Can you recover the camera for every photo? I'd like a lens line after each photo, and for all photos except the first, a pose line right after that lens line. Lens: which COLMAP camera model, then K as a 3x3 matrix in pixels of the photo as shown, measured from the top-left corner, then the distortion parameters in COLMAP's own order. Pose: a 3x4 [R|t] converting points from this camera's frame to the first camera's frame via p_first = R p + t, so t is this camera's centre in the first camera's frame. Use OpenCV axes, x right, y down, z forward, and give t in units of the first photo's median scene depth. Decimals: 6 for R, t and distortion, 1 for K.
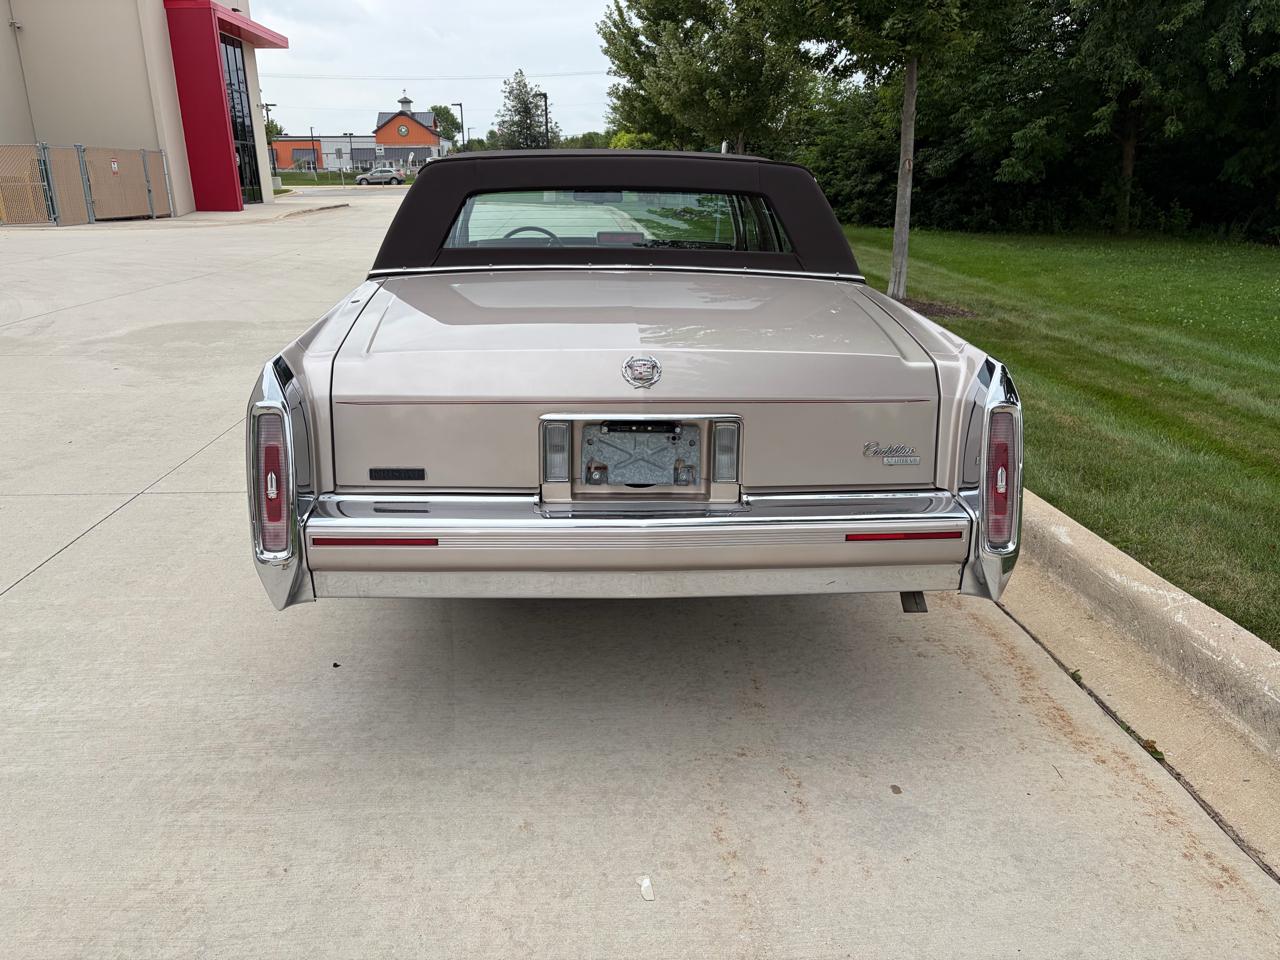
lens RADIAL K [[966.5, 0, 637.0], [0, 966.5, 488.3], [0, 0, 1]] dist [0.043312, -0.040876]
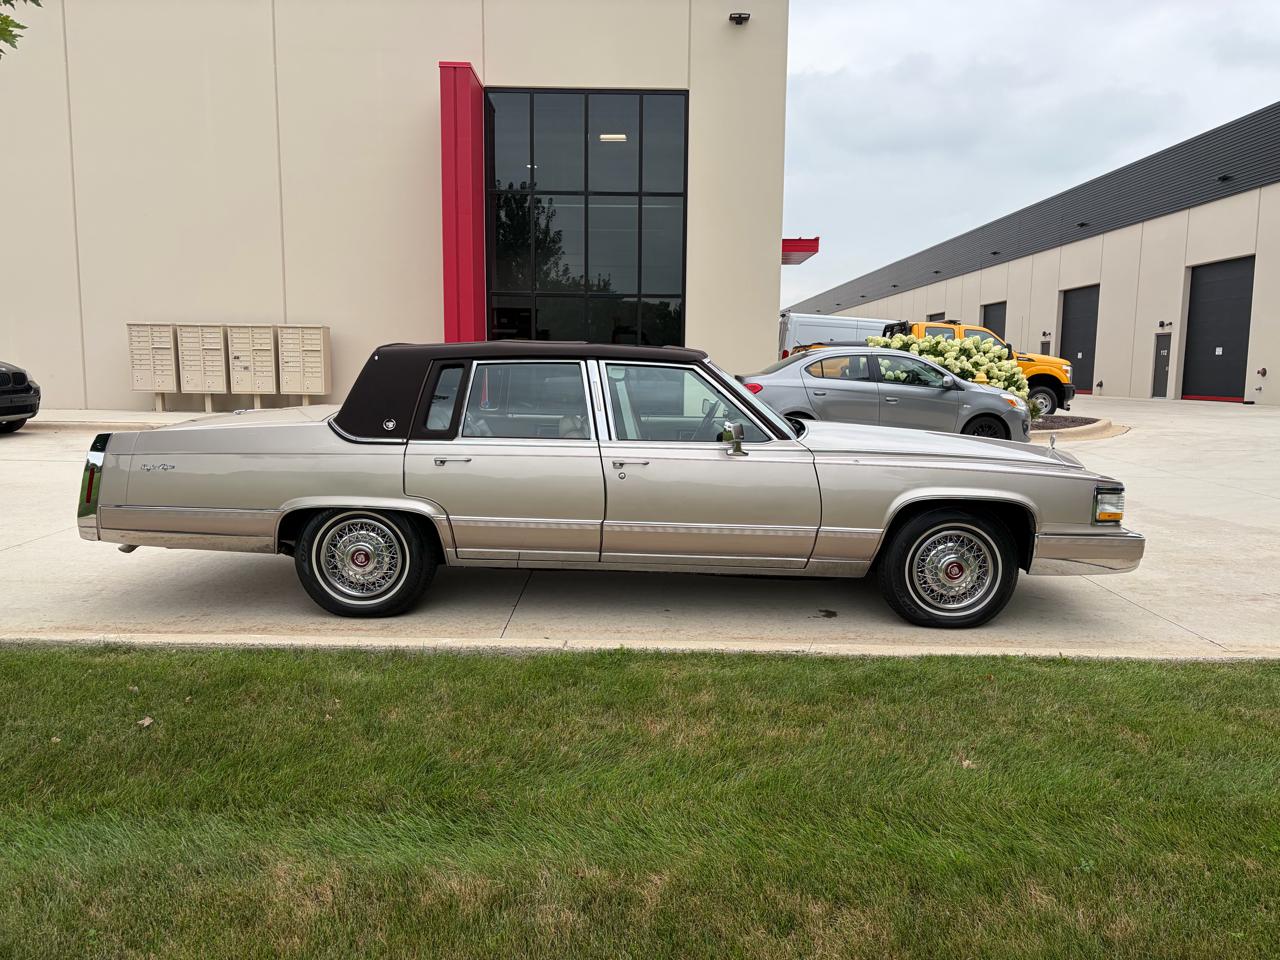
lens RADIAL K [[966.5, 0, 648.6], [0, 966.5, 479.5], [0, 0, 1]] dist [0.043312, -0.040876]
pose [[-0.054469, 0.126926, -0.990415, 0.317227], [-0.317543, 0.938193, 0.137697, -0.092079], [0.946678, 0.322000, -0.010798, 0.282357]]
